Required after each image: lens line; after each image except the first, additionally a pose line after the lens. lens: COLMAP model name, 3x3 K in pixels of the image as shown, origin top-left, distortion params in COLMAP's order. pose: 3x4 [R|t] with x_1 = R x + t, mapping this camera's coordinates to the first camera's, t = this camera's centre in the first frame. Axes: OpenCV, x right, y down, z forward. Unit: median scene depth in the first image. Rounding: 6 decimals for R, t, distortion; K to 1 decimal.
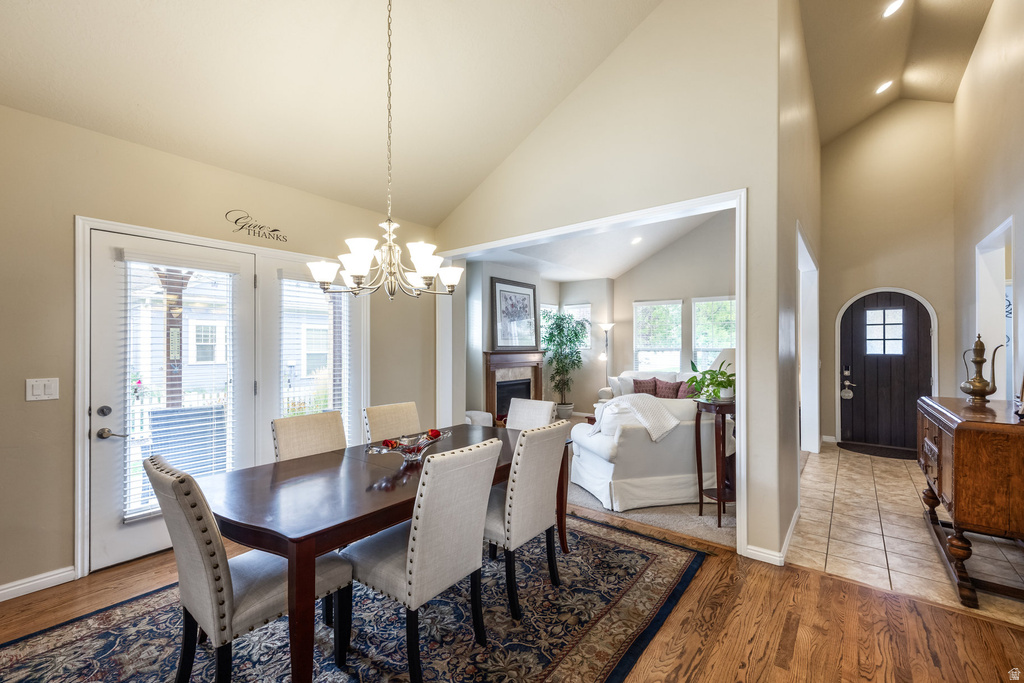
lens RADIAL K [[410.6, 0, 509.1], [0, 410.6, 346.0], [0, 0, 1]] dist [0.002660, 0.000524]
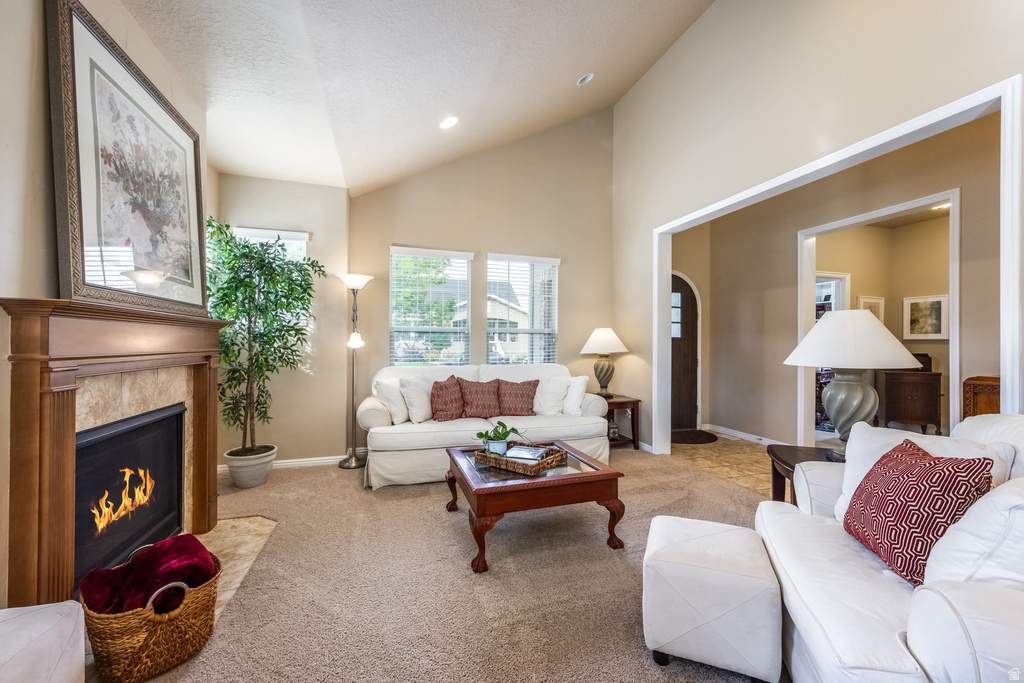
lens RADIAL K [[410.6, 0, 516.5], [0, 410.6, 341.7], [0, 0, 1]] dist [0.002660, 0.000524]
pose [[0.534031, 0.007922, 0.845428, -0.096375], [-0.007697, 0.999960, -0.004509, 0.032178], [-0.845430, -0.004099, 0.534071, 0.655660]]
